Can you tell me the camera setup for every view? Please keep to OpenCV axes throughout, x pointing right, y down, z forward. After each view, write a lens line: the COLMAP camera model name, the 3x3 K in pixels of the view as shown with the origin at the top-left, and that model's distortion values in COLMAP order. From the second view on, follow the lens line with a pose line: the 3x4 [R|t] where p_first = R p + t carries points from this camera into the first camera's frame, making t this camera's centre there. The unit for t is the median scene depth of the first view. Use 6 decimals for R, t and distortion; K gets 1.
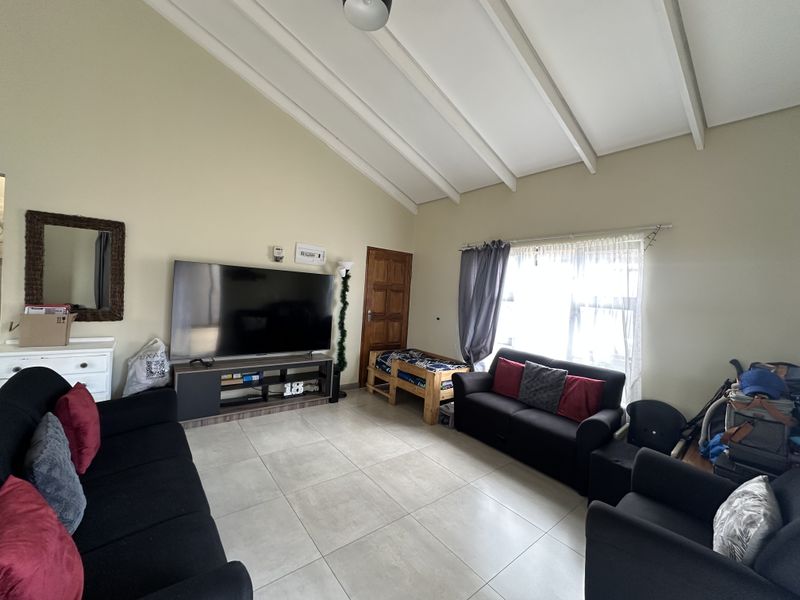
lens RADIAL K [[319.2, 0, 400.0], [0, 319.2, 300.0], [0, 0, 1]] dist [-0.003997, -0.000014]
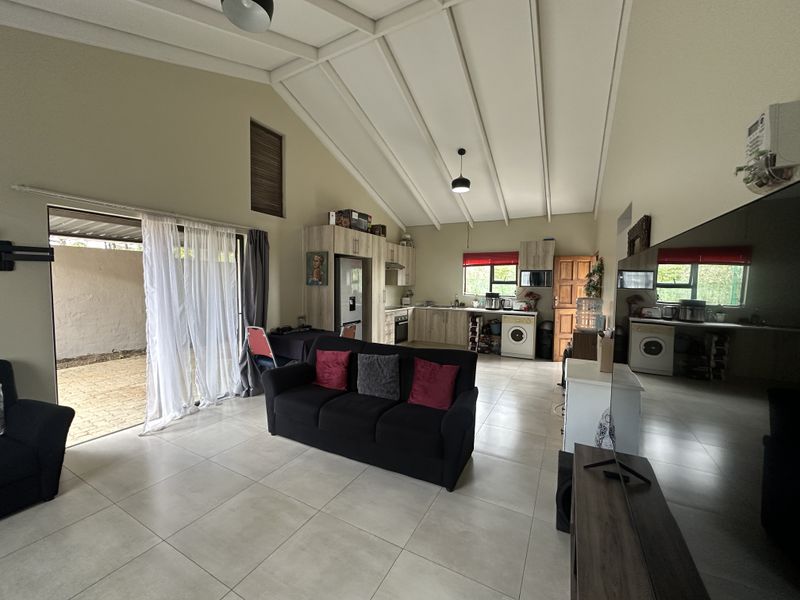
lens RADIAL K [[319.2, 0, 400.0], [0, 319.2, 300.0], [0, 0, 1]] dist [-0.003997, -0.000014]
pose [[-0.915475, -0.051369, -0.399082, -0.115125], [-0.077374, 0.995782, 0.049316, -0.048749], [0.394865, 0.076026, -0.915588, 1.274521]]
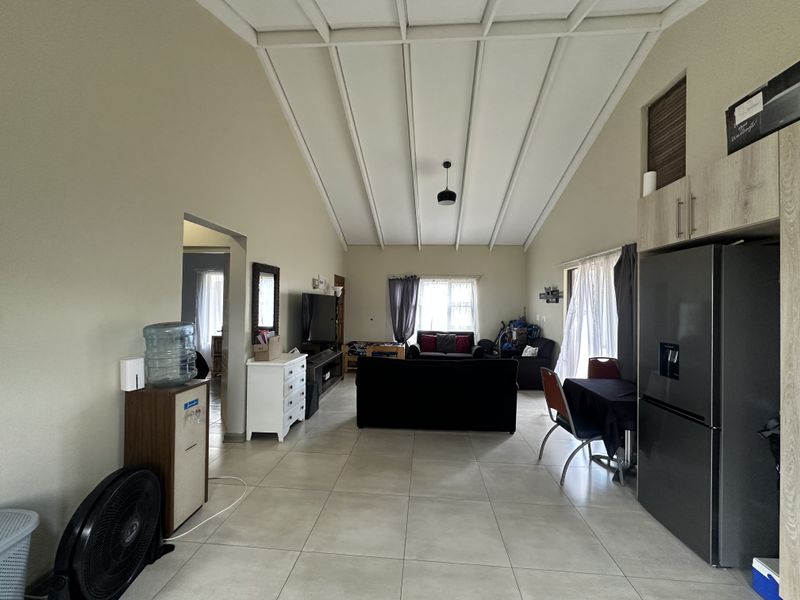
lens RADIAL K [[319.2, 0, 400.0], [0, 319.2, 300.0], [0, 0, 1]] dist [-0.003997, -0.000014]
pose [[0.681198, -0.044560, 0.730742, -1.368807], [0.043710, 0.998841, 0.020162, -0.093667], [-0.730793, 0.018206, 0.682356, -0.299751]]
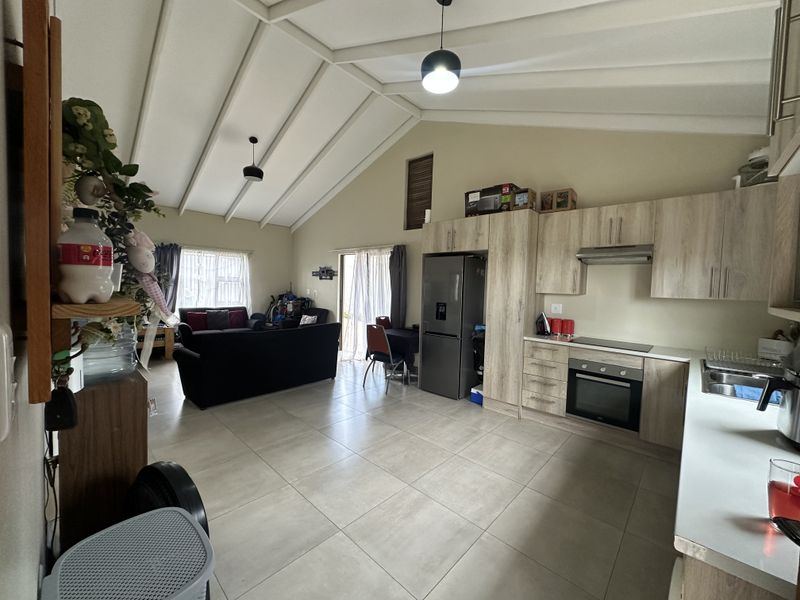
lens RADIAL K [[319.2, 0, 400.0], [0, 319.2, 300.0], [0, 0, 1]] dist [-0.003997, -0.000014]
pose [[-0.145060, -0.111663, 0.983102, -1.769288], [-0.018569, 0.993744, 0.110132, -0.118632], [-0.989249, -0.002279, -0.146226, 0.096636]]
